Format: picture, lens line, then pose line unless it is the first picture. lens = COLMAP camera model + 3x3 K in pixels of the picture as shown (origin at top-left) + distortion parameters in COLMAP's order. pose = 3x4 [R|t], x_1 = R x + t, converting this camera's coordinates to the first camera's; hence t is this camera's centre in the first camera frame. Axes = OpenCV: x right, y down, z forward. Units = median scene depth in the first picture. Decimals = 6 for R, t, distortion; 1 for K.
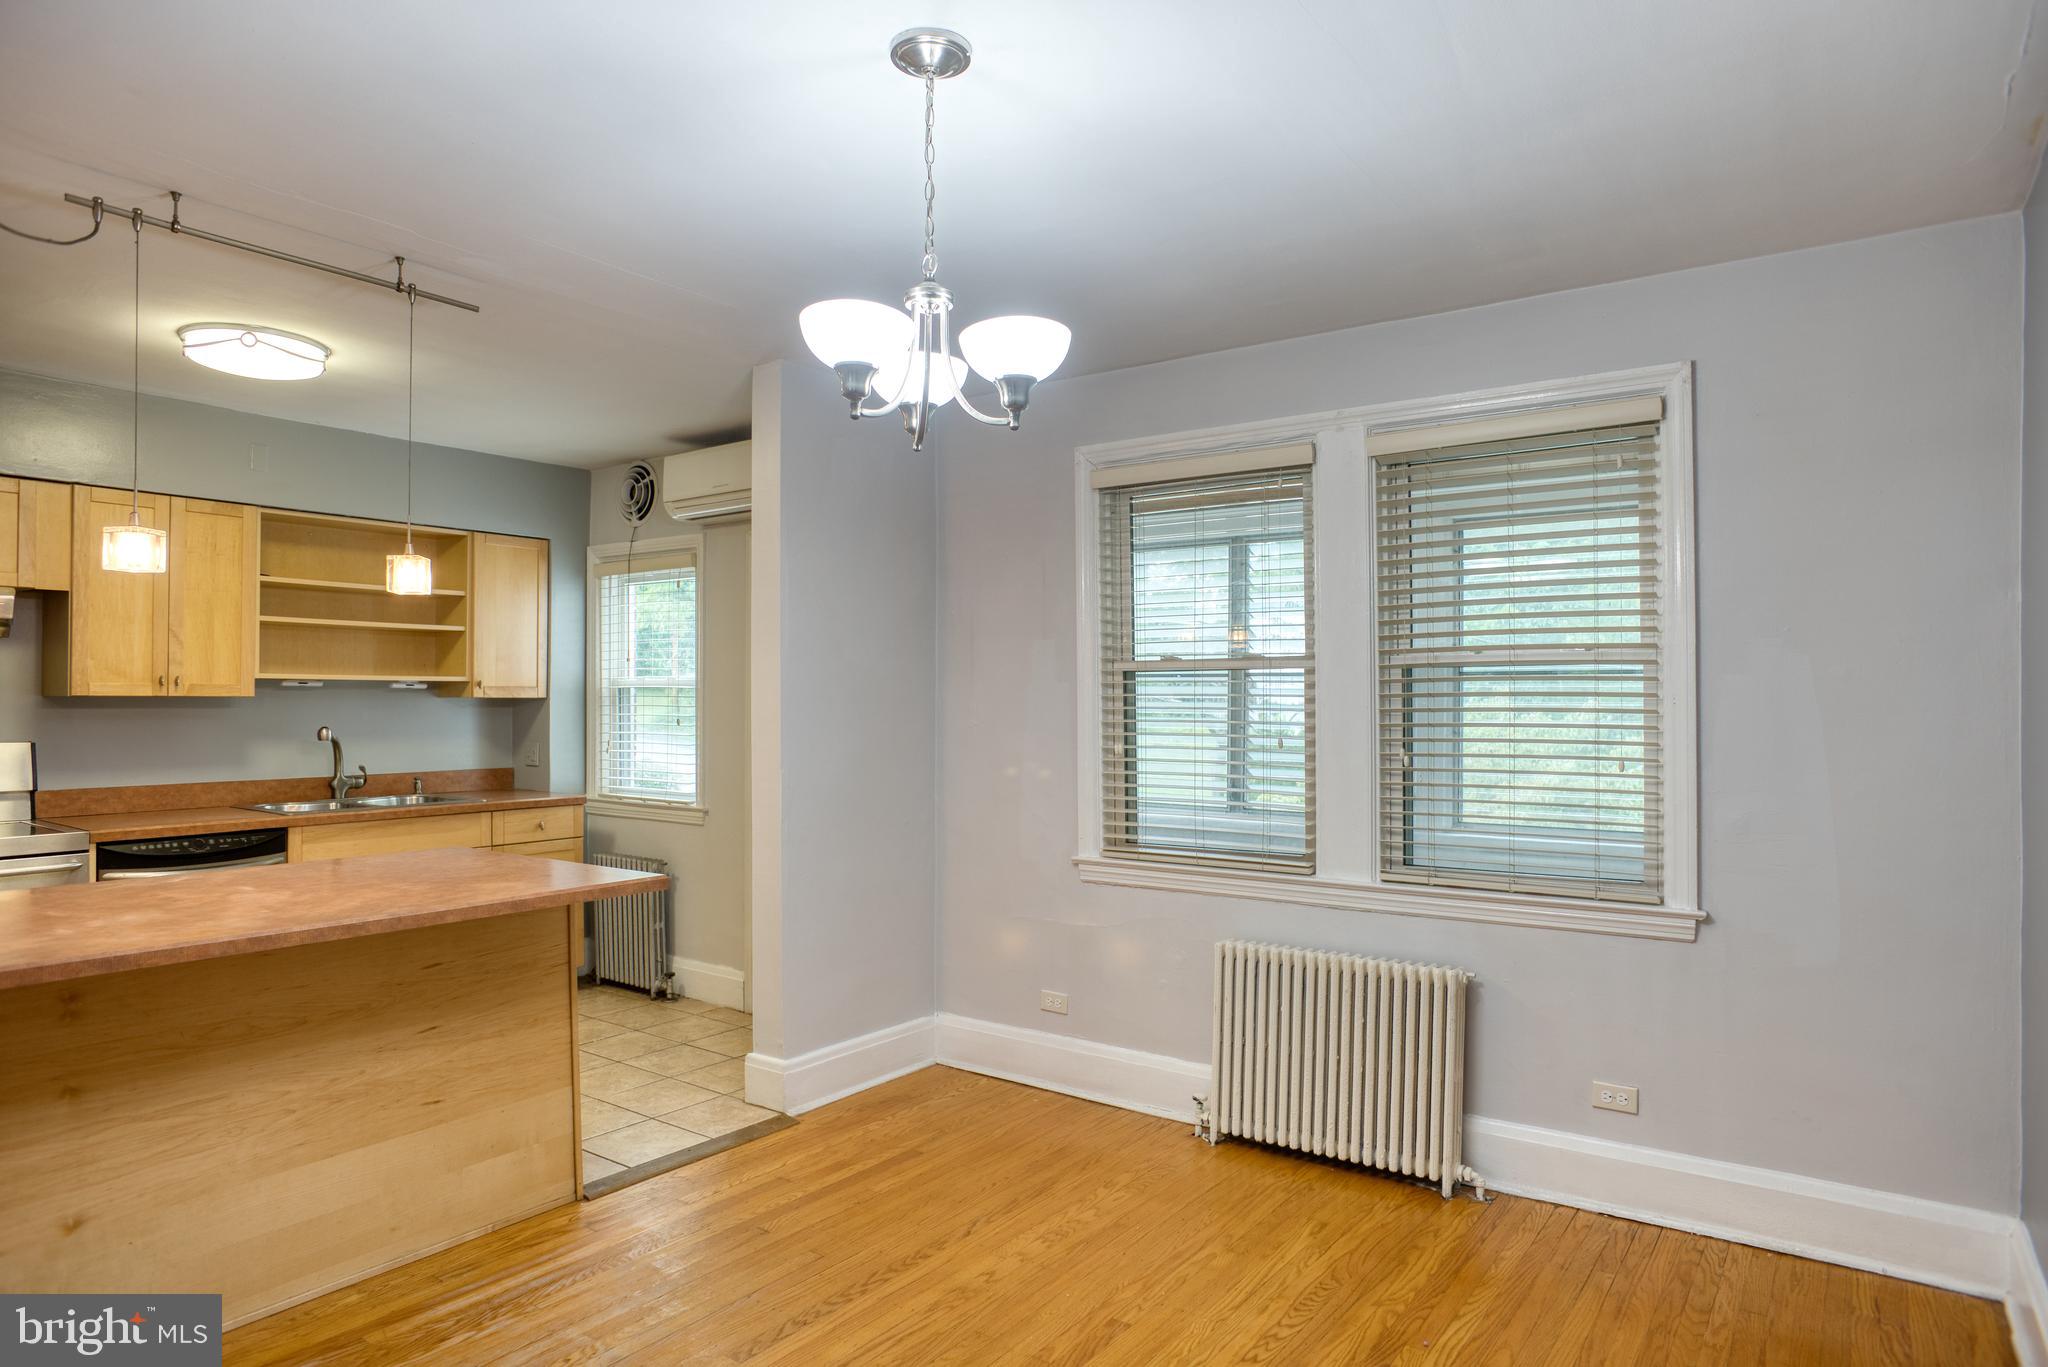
lens RADIAL K [[1238.2, 0, 1039.5], [0, 1238.2, 694.8], [0, 0, 1]] dist [-0.062336, 0.033598]
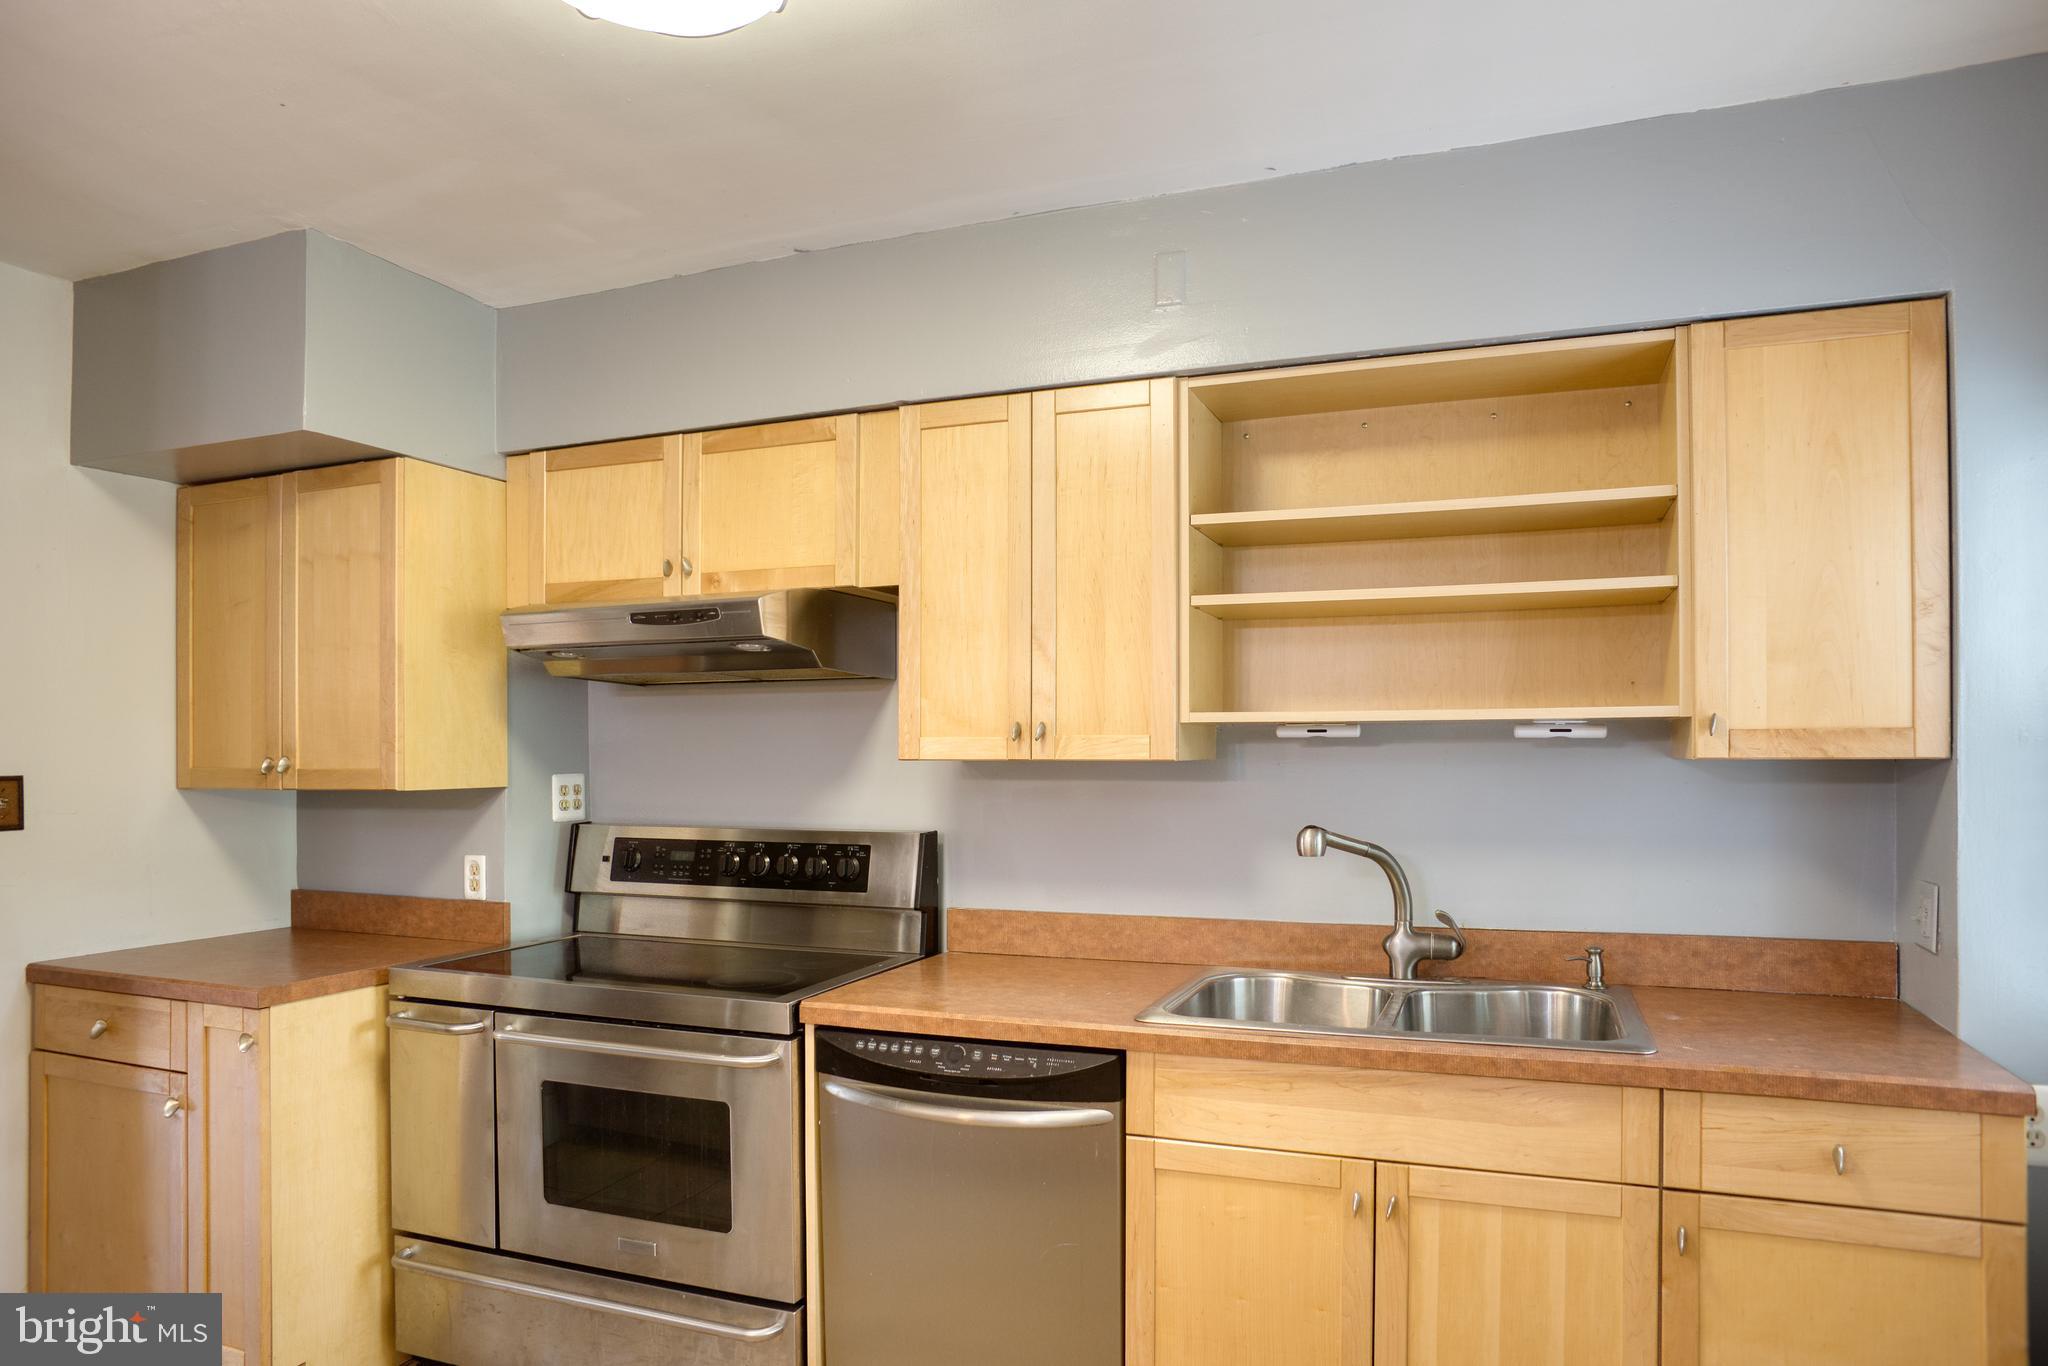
lens RADIAL K [[1238.2, 0, 1084.9], [0, 1238.2, 736.9], [0, 0, 1]] dist [-0.062336, 0.033598]
pose [[0.256360, -0.013031, -0.966494, -0.207063], [0.009114, 0.999897, -0.011064, -0.002813], [0.966539, -0.005972, 0.256452, 1.012559]]
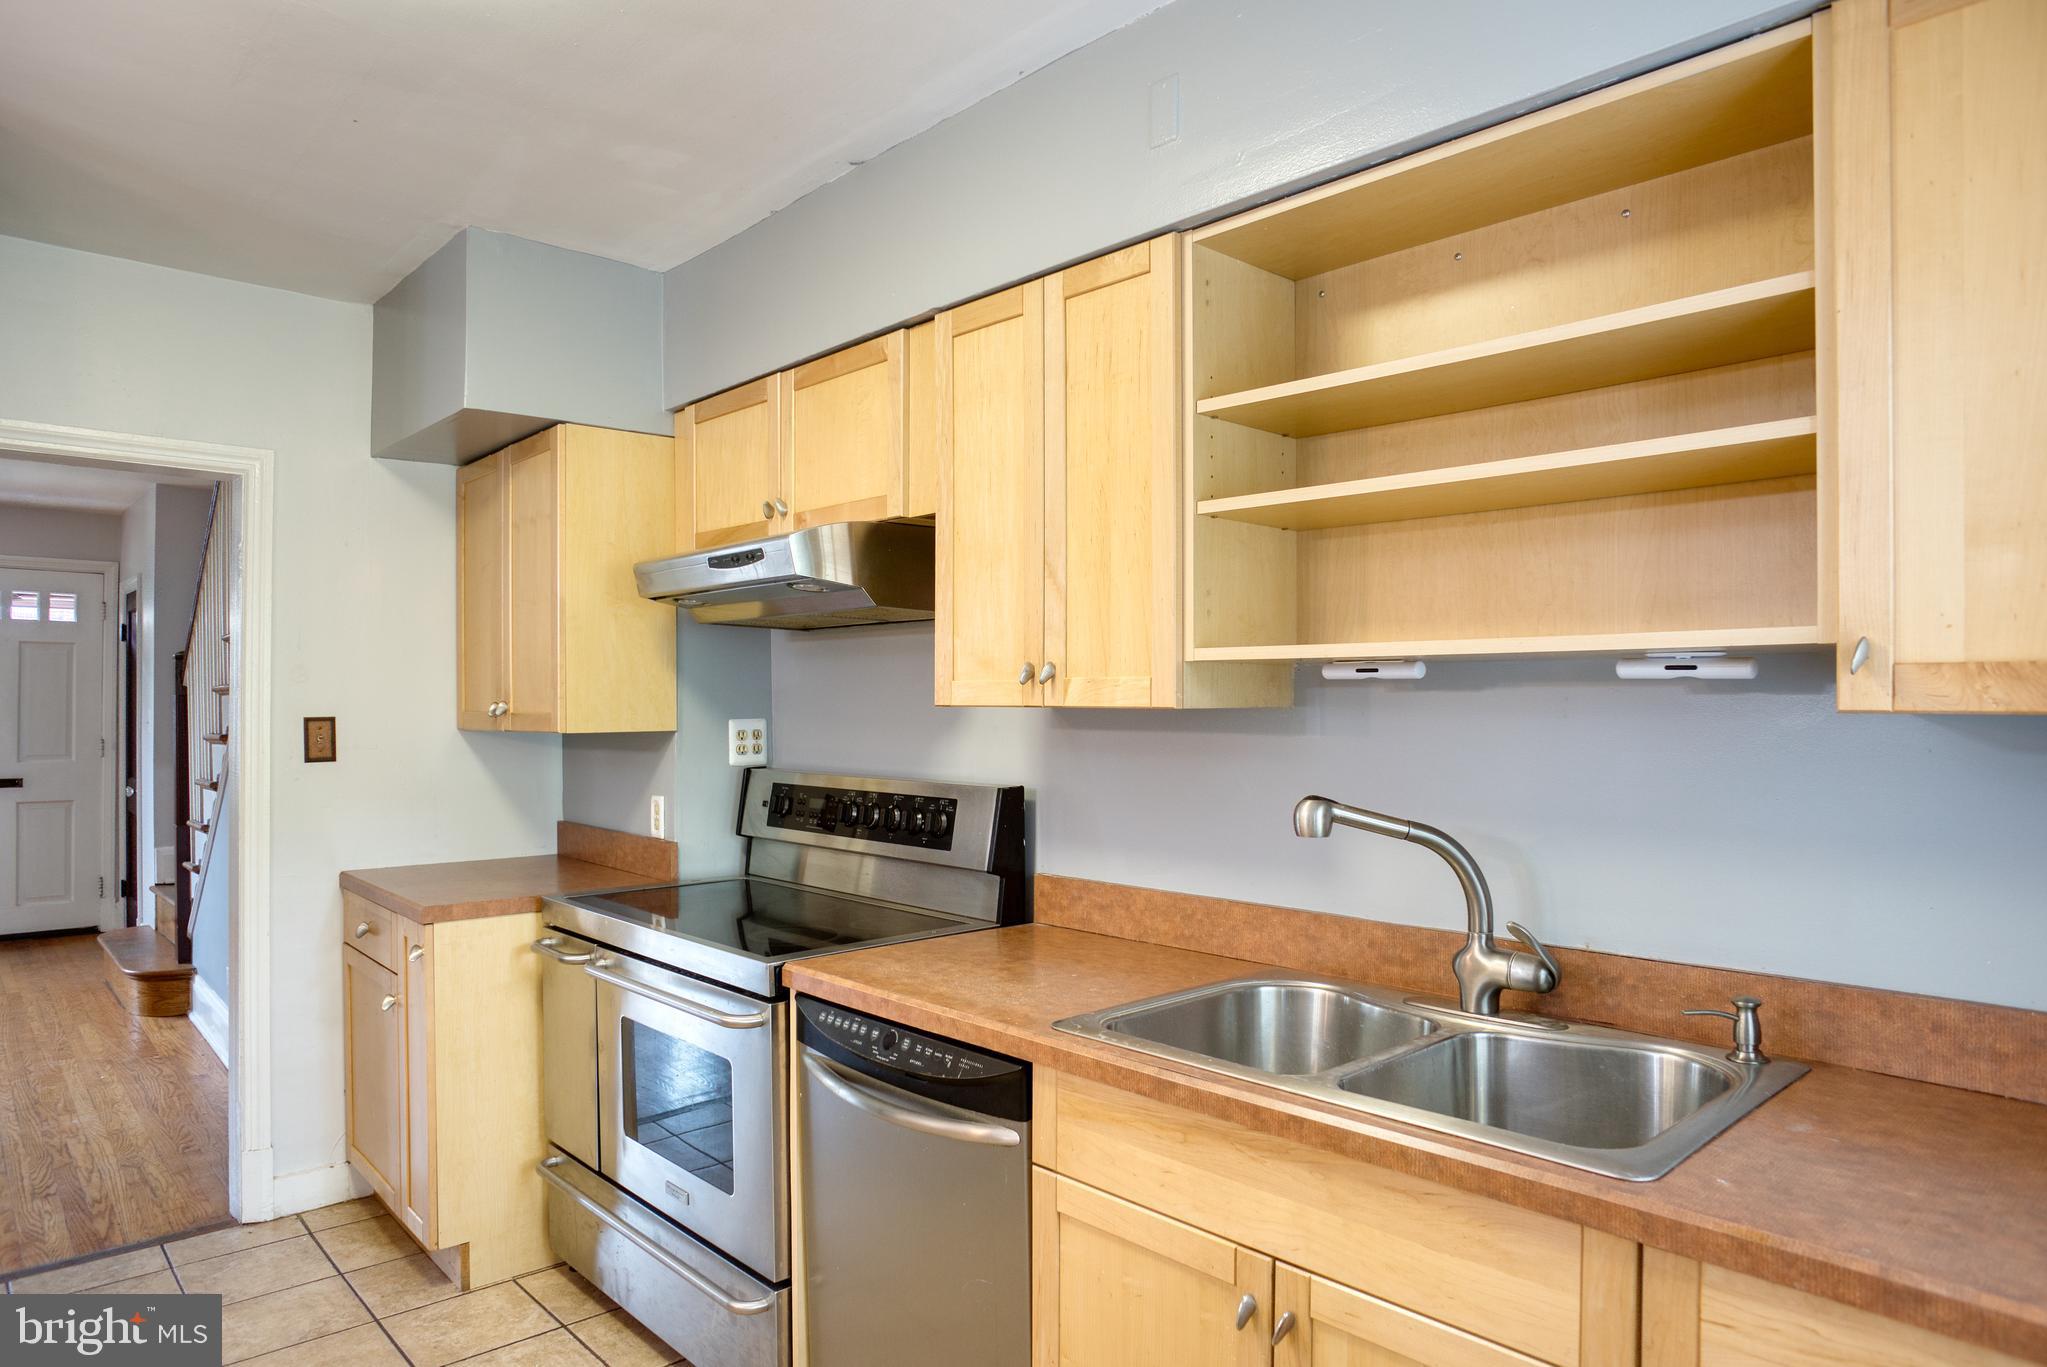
lens RADIAL K [[1291.6, 0, 1020.0], [0, 1291.6, 690.7], [0, 0, 1]] dist [-0.048678, 0.022315]
pose [[-0.226017, -0.005377, -0.974108, -0.272436], [0.007536, 0.999945, -0.007268, -0.001615], [0.974094, -0.008984, -0.225965, 1.266978]]
